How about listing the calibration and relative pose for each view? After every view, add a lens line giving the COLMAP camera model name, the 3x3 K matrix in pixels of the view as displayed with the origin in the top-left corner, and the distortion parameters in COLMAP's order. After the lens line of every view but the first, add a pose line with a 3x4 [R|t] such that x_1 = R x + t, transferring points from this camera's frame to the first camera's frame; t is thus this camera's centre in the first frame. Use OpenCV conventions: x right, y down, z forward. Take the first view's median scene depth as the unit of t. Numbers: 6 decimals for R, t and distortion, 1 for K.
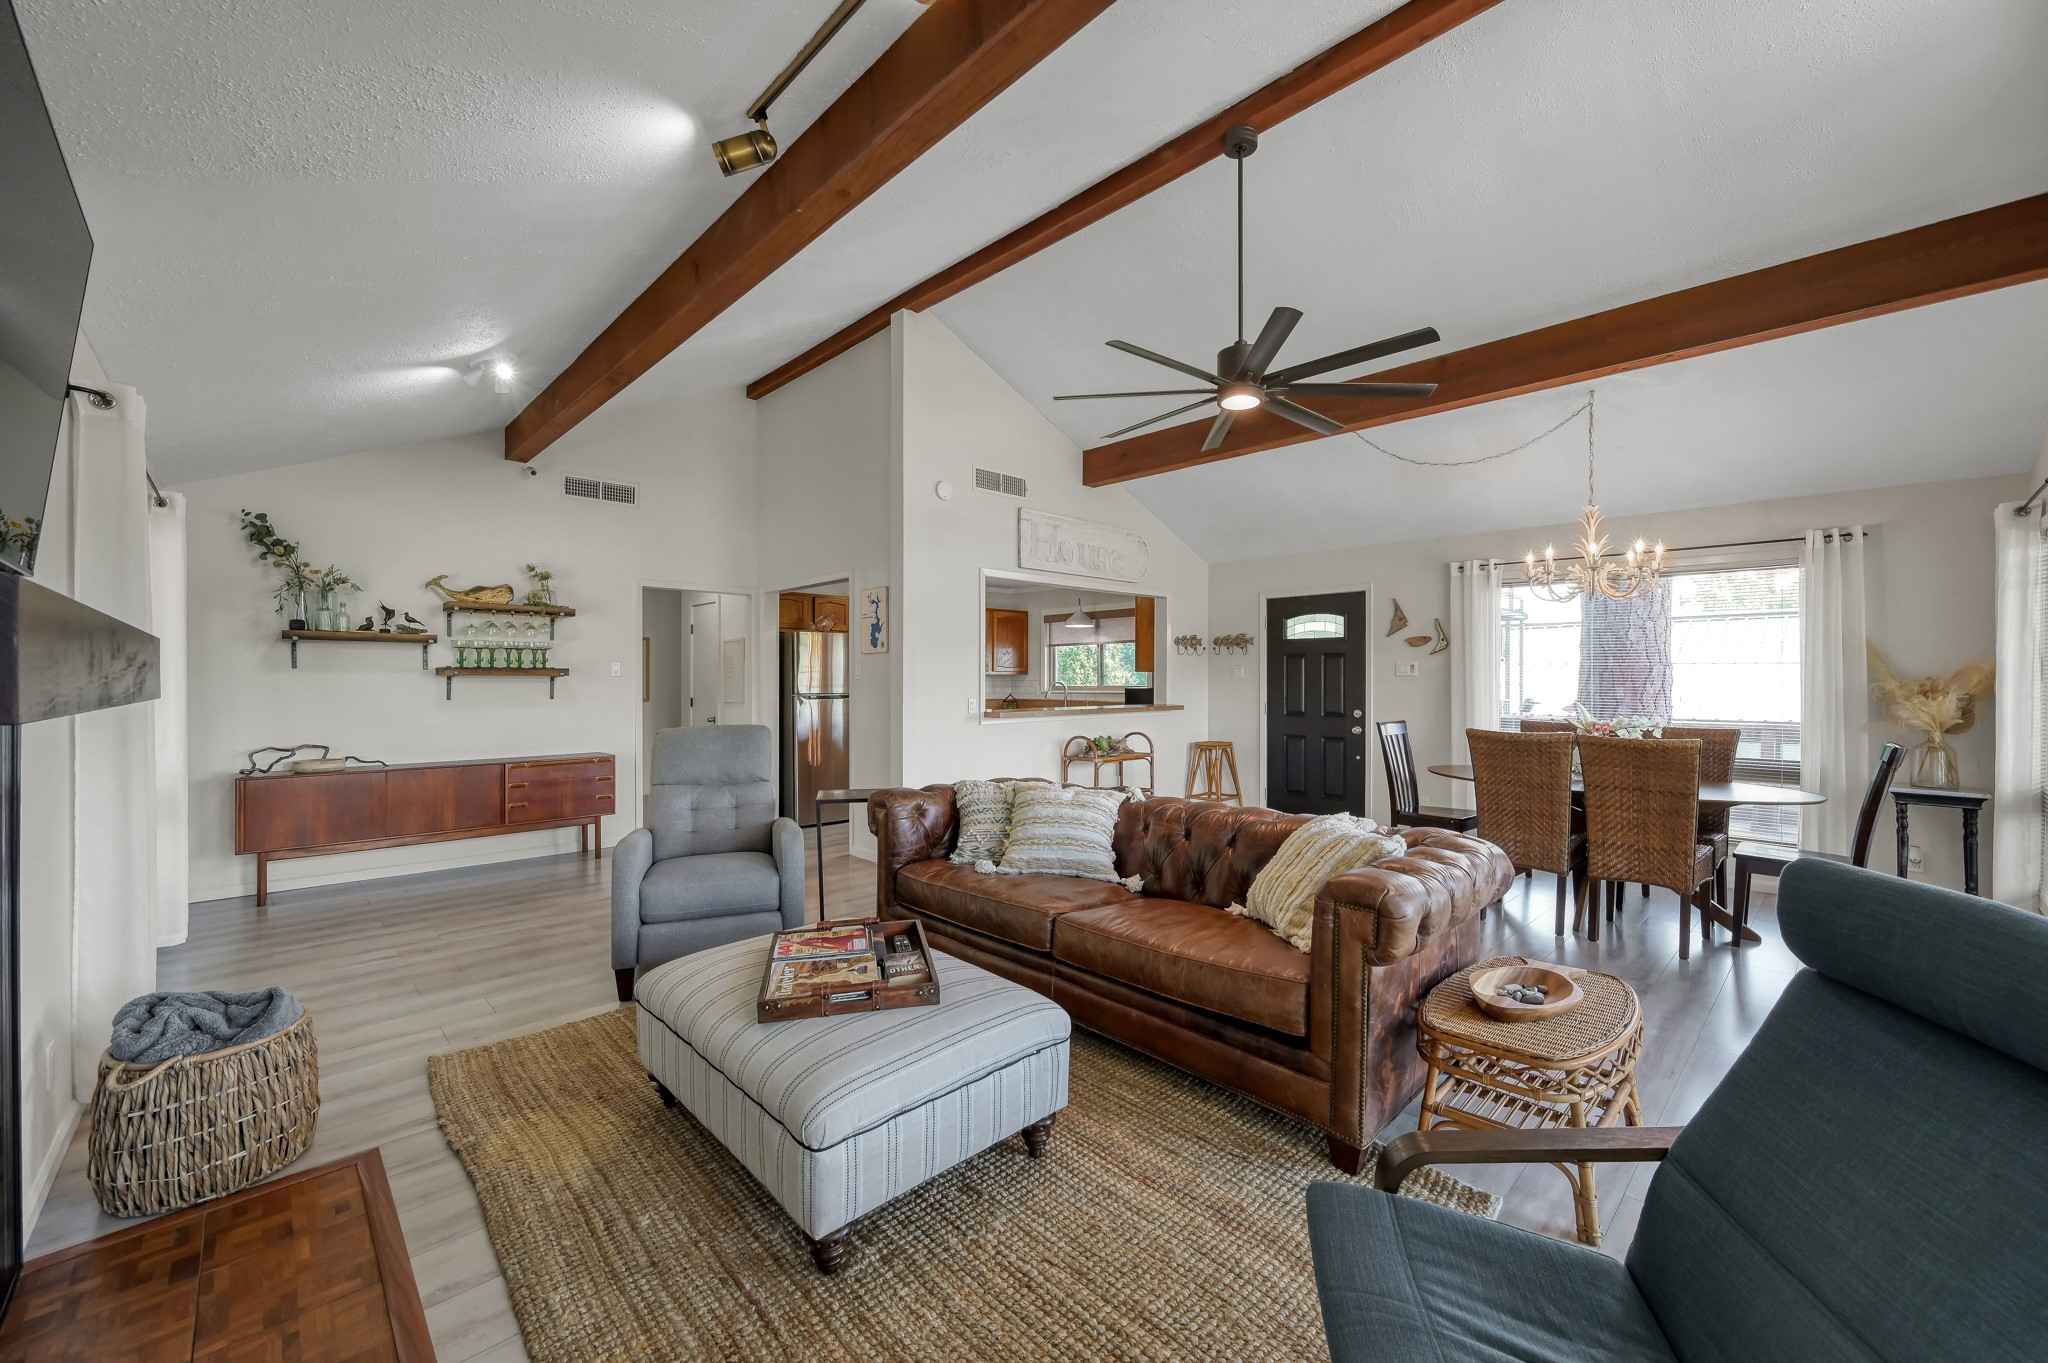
lens RADIAL K [[804.0, 0, 1024.0], [0, 804.0, 681.5], [0, 0, 1]] dist [-0.001574, 0.000585]
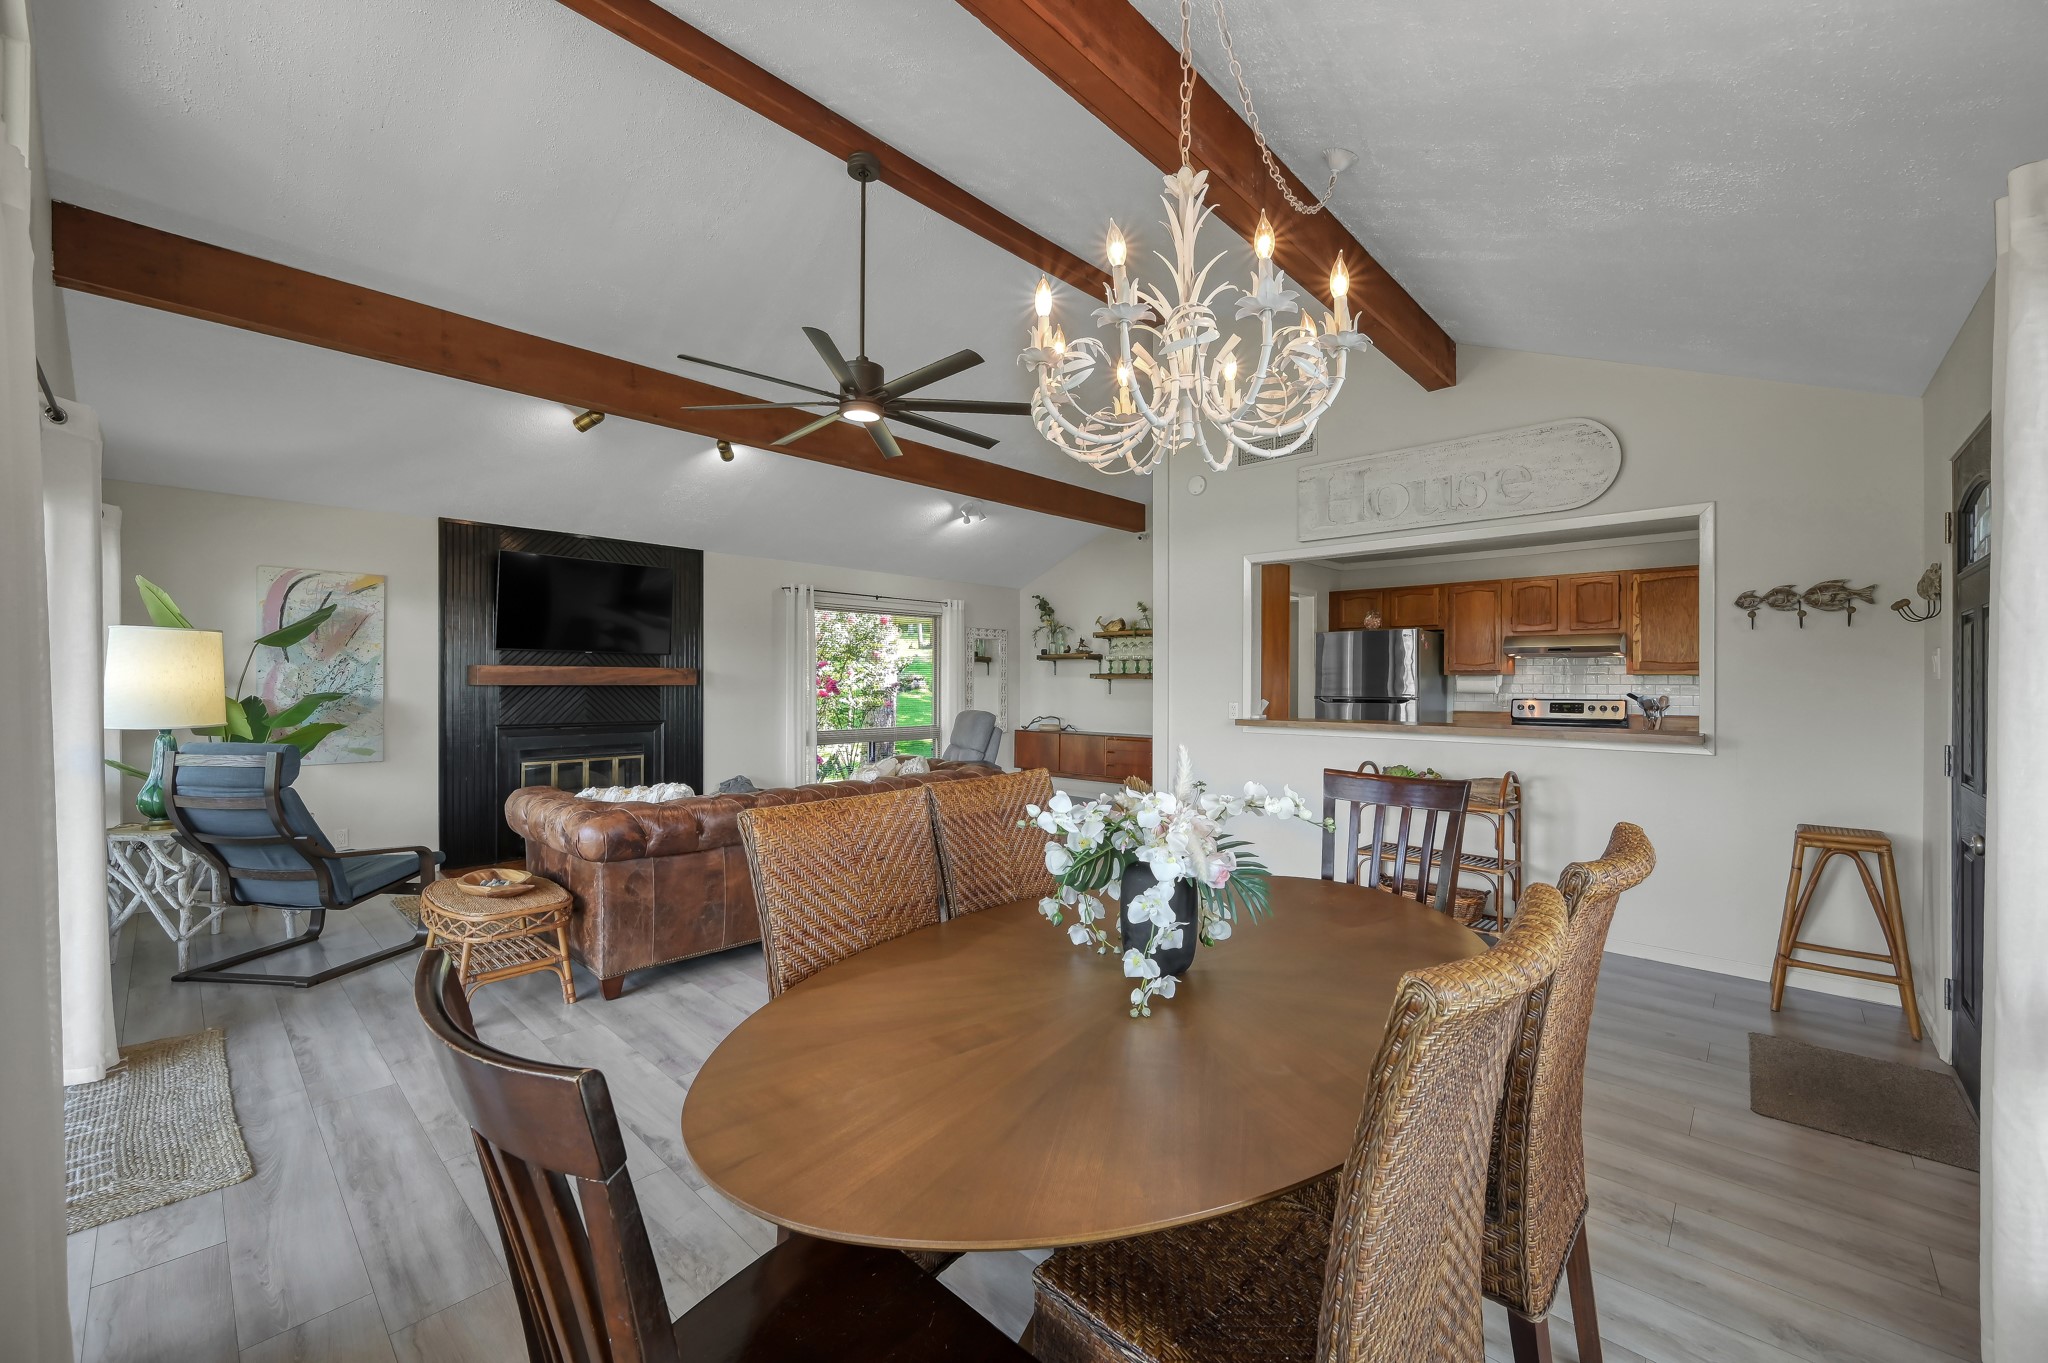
lens RADIAL K [[804.0, 0, 1024.0], [0, 804.0, 681.5], [0, 0, 1]] dist [-0.001574, 0.000585]
pose [[0.051528, 0.001141, -0.998671, 0.859328], [-0.004101, 0.999991, 0.000930, -0.002617], [0.998663, 0.004048, 0.051532, 0.749178]]
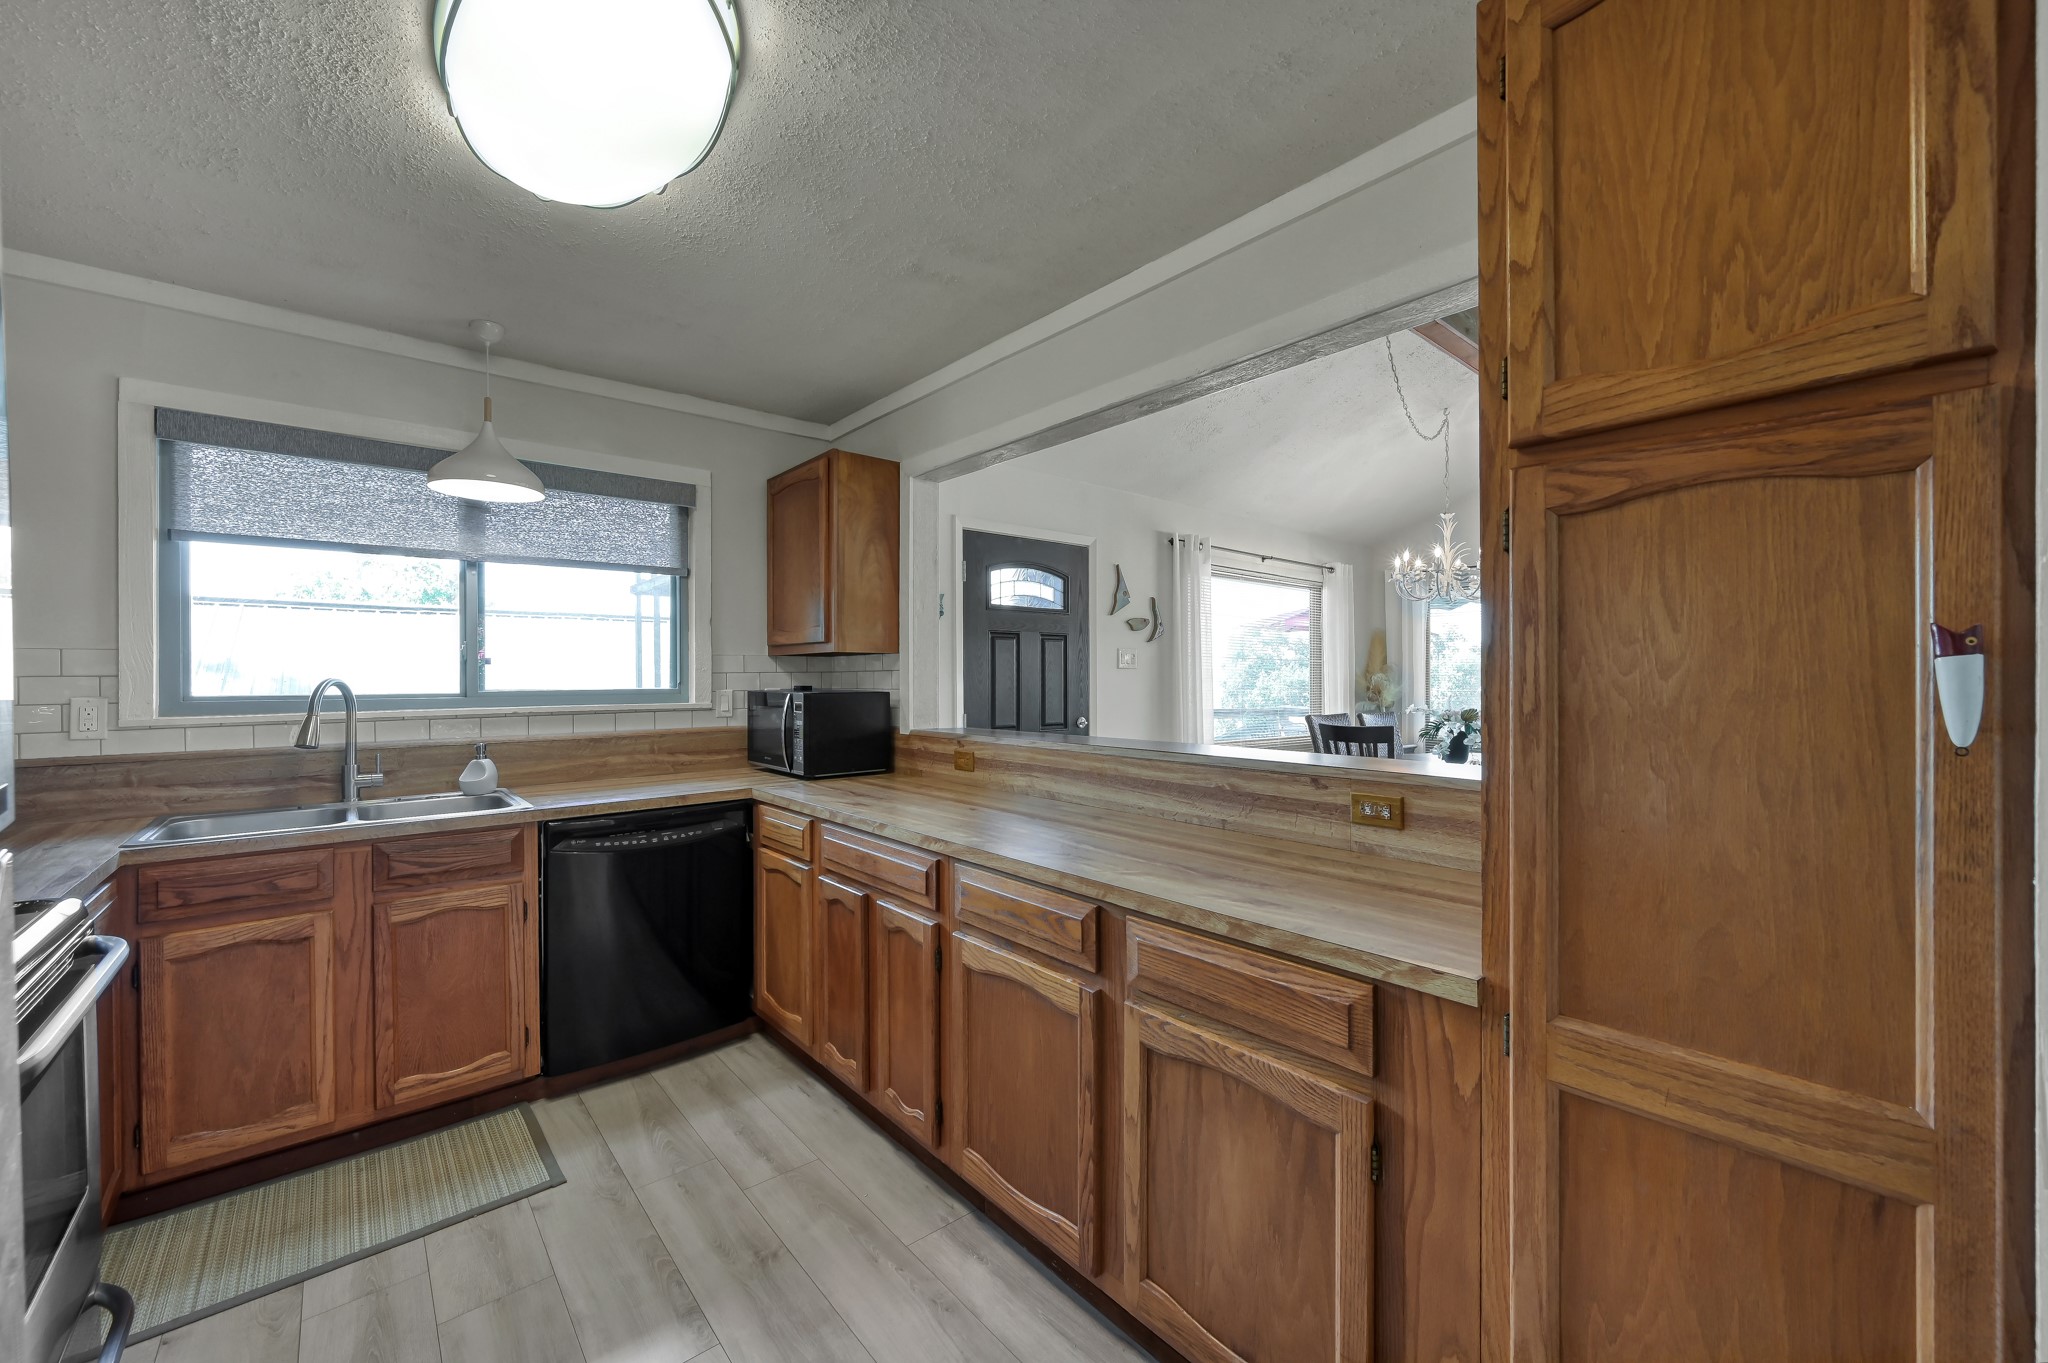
lens RADIAL K [[804.0, 0, 1024.0], [0, 804.0, 681.5], [0, 0, 1]] dist [-0.001574, 0.000585]
pose [[0.057173, -0.005191, 0.998351, -0.339904], [0.004967, 0.999976, 0.004915, 0.001058], [-0.998352, 0.004678, 0.057197, 1.235500]]
